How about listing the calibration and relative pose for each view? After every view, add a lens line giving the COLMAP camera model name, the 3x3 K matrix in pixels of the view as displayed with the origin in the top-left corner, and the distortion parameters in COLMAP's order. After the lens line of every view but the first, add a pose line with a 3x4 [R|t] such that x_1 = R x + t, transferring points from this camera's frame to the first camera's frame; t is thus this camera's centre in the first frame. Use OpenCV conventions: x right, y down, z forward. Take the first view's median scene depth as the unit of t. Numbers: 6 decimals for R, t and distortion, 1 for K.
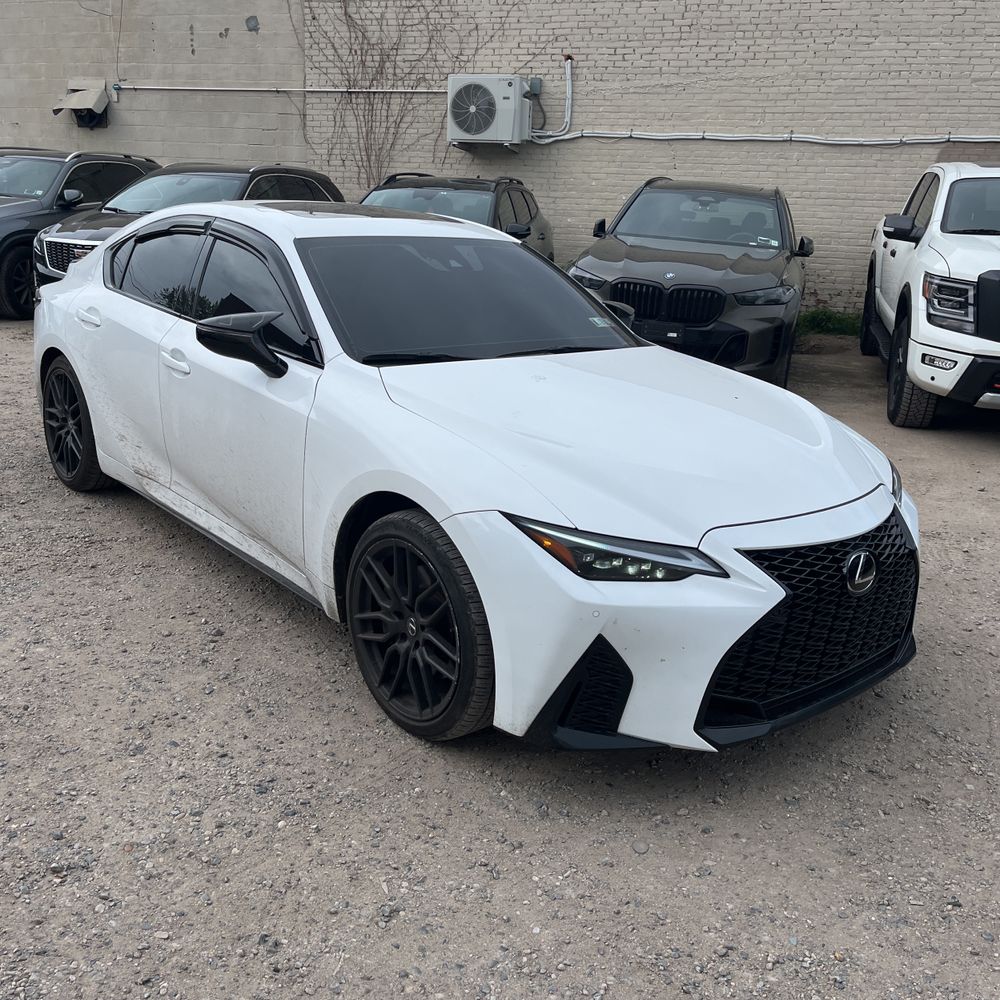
lens RADIAL K [[1019.0, 0, 500.0], [0, 1019.0, 500.0], [0, 0, 1]] dist [0.043126, -0.030505]
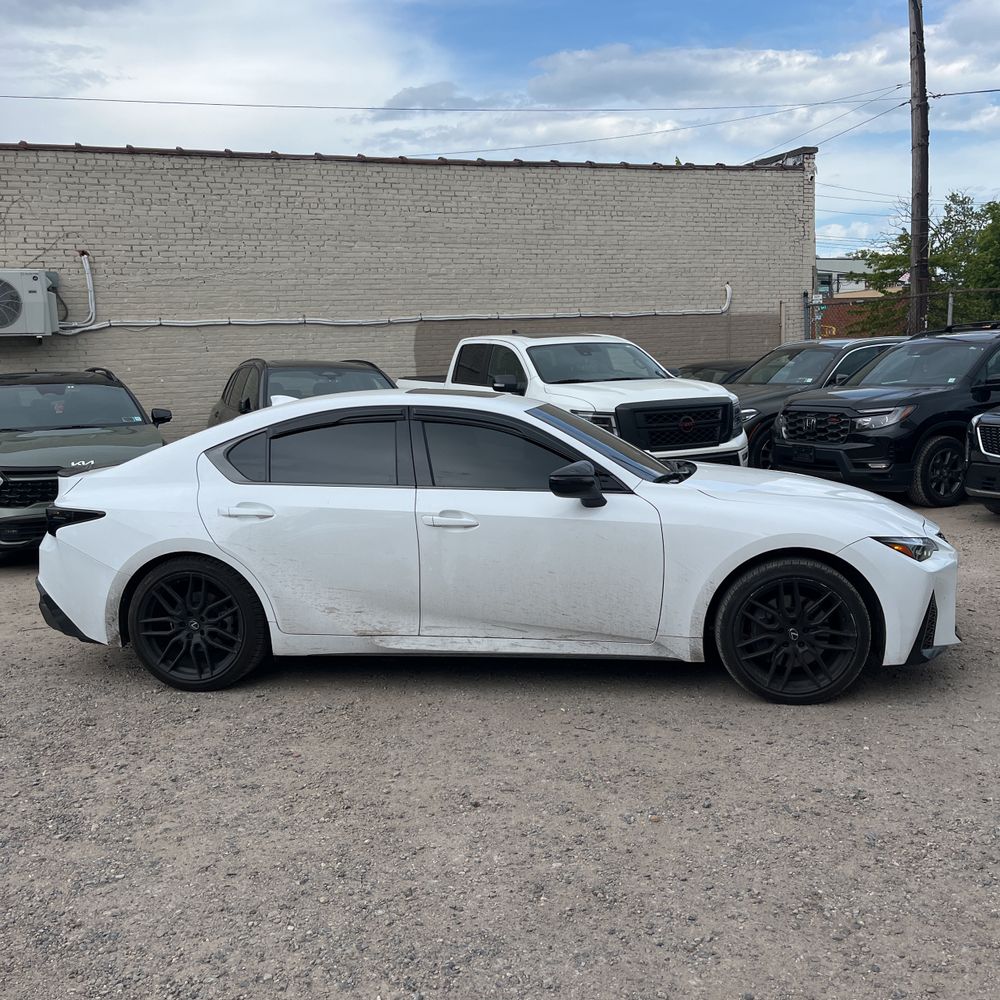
lens RADIAL K [[1015.0, 0, 505.4], [0, 1015.0, 525.1], [0, 0, 1]] dist [0.078052, -0.112221]
pose [[0.740480, -0.168938, 0.650499, -0.351986], [0.255941, 0.965843, -0.040510, -0.021518], [-0.621436, 0.196487, 0.758426, 0.016864]]
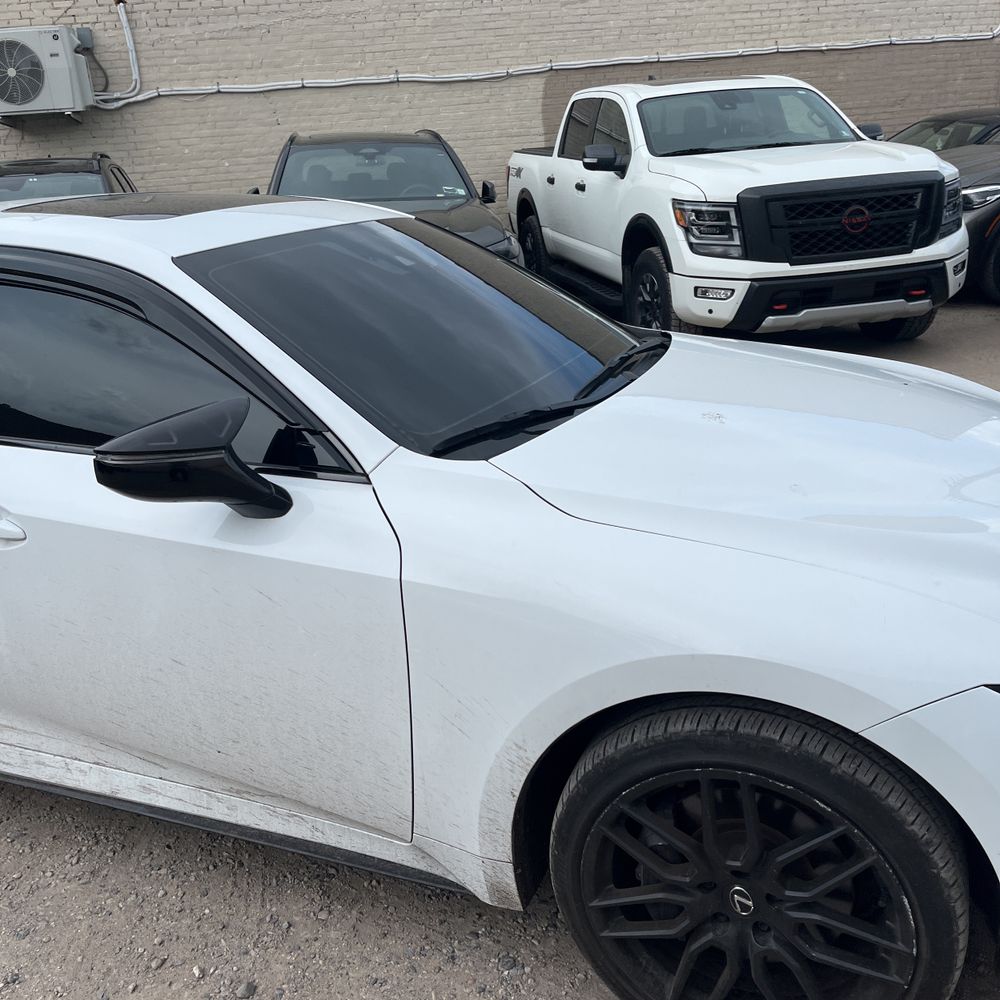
lens RADIAL K [[1009.2, 0, 493.9], [0, 1009.2, 510.6], [0, 0, 1]] dist [0.038952, -0.025738]
pose [[0.885708, -0.247264, 0.392915, -0.095334], [0.229120, 0.968920, 0.093268, -0.043023], [-0.403765, 0.007416, 0.914833, 0.136828]]
